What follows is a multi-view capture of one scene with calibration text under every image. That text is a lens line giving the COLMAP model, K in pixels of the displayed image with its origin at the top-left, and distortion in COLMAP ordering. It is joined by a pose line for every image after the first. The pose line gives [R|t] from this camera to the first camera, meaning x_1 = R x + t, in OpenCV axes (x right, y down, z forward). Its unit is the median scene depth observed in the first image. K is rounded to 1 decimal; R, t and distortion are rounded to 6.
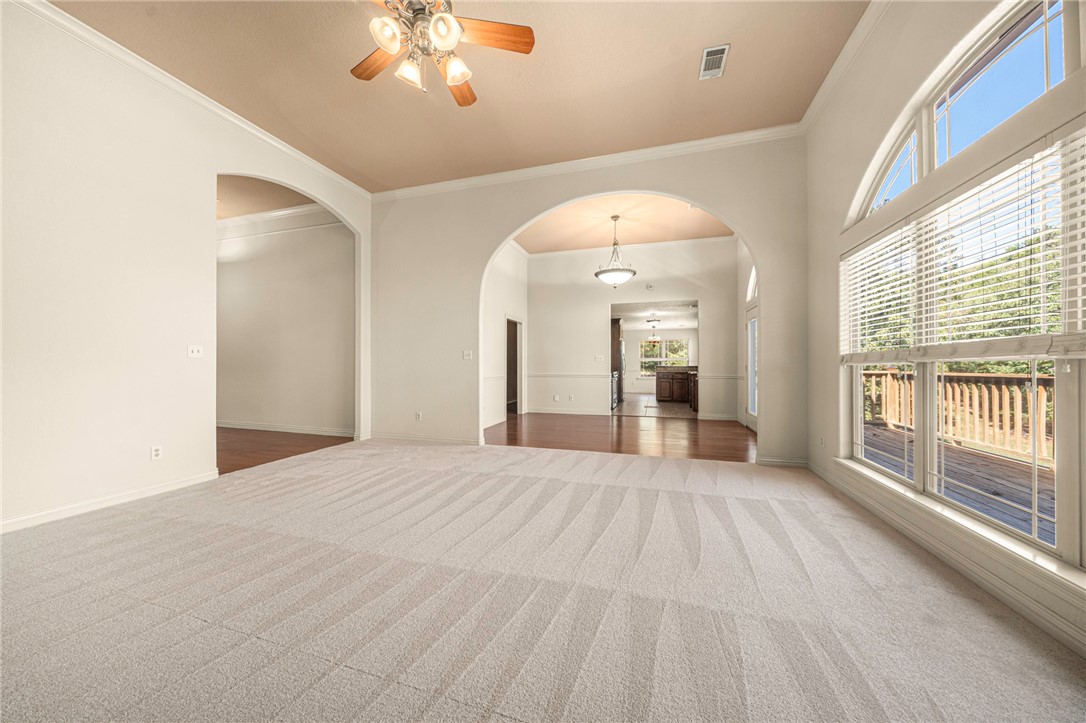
lens RADIAL K [[371.9, 0, 542.3], [0, 371.9, 358.8], [0, 0, 1]] dist [-0.006518, 0.000118]
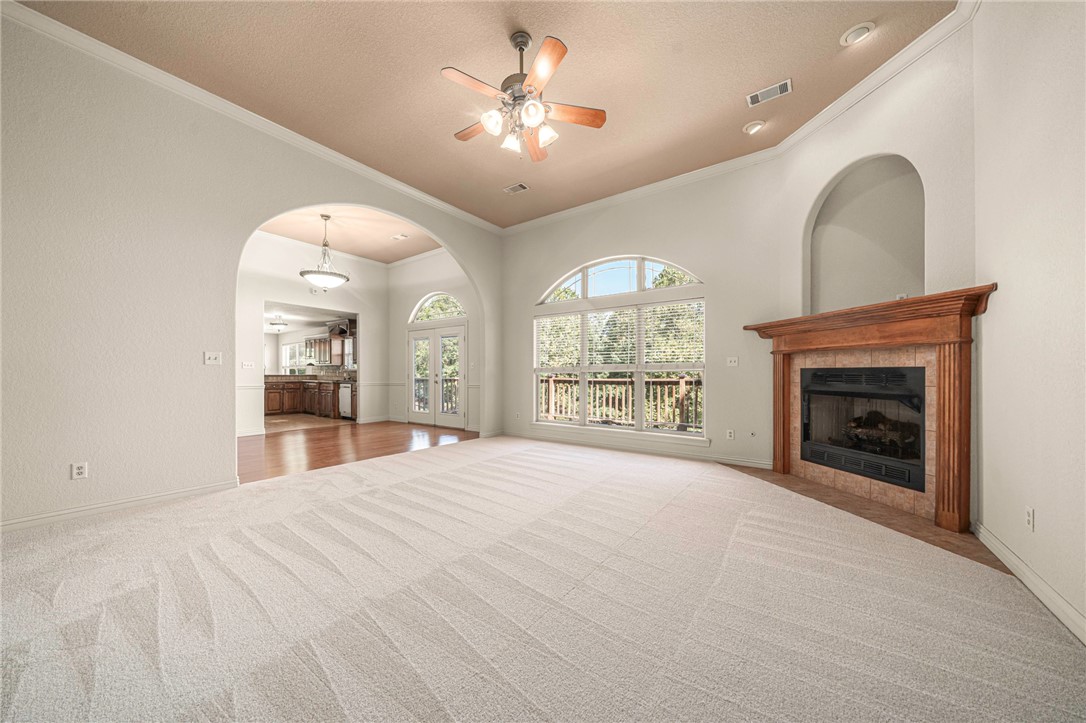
lens RADIAL K [[371.9, 0, 538.8], [0, 371.9, 372.8], [0, 0, 1]] dist [-0.006518, 0.000118]
pose [[0.329079, -0.000614, 0.944302, -0.803280], [-0.015043, 0.999869, 0.005893, 0.000101], [-0.944183, -0.016145, 0.329027, 0.271470]]
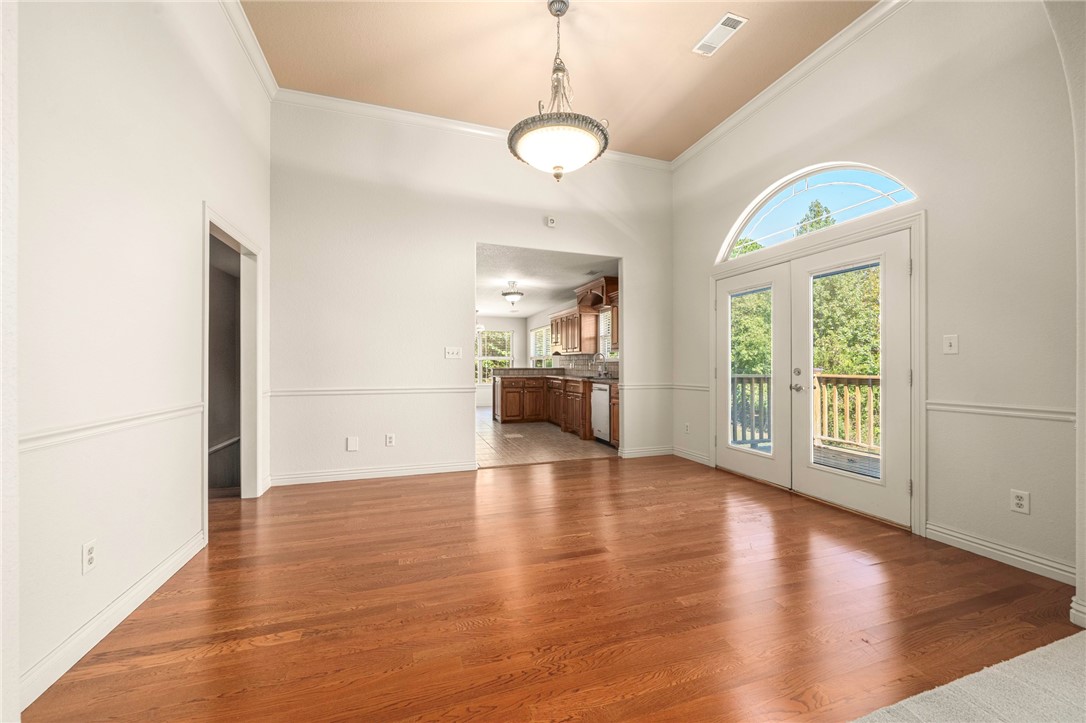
lens RADIAL K [[407.9, 0, 544.2], [0, 407.9, 364.3], [0, 0, 1]] dist [-0.009377, 0.000162]
pose [[0.814496, 0.000057, 0.580170, -0.113652], [-0.008173, 0.999902, 0.011376, 0.011627], [-0.580112, -0.014007, 0.814416, 1.006090]]
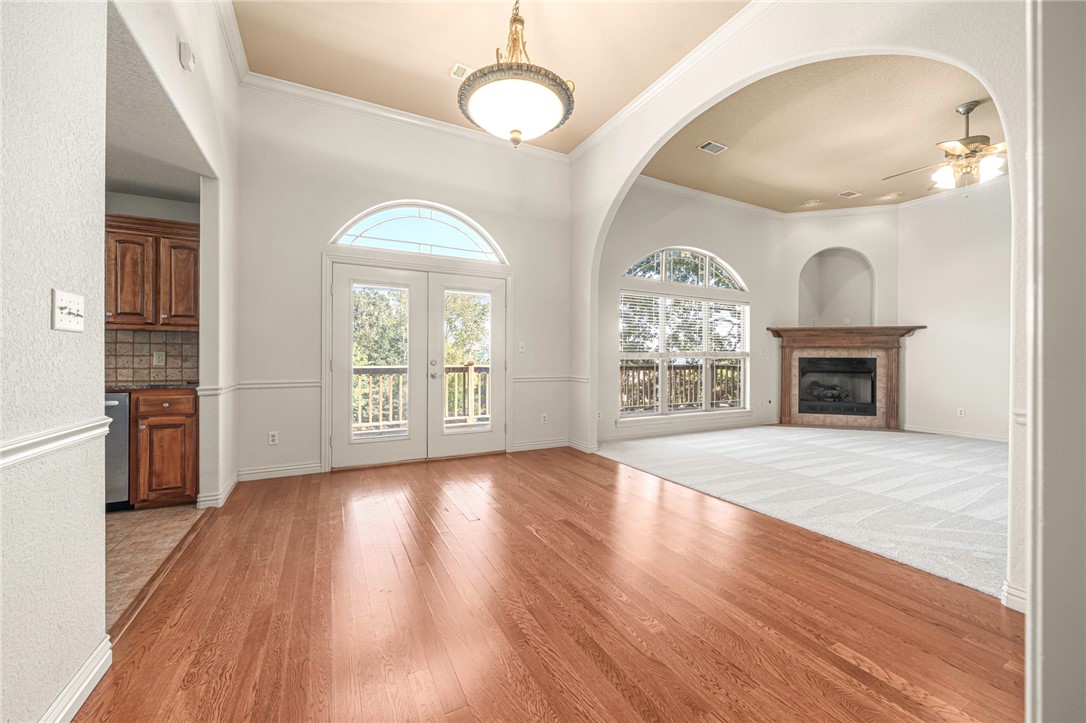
lens RADIAL K [[407.9, 0, 540.9], [0, 407.9, 359.7], [0, 0, 1]] dist [-0.009377, 0.000162]
pose [[-0.688681, -0.006295, 0.725037, -0.160763], [-0.018643, 0.999785, -0.009027, 0.030069], [-0.724825, -0.019733, -0.688650, 1.949412]]
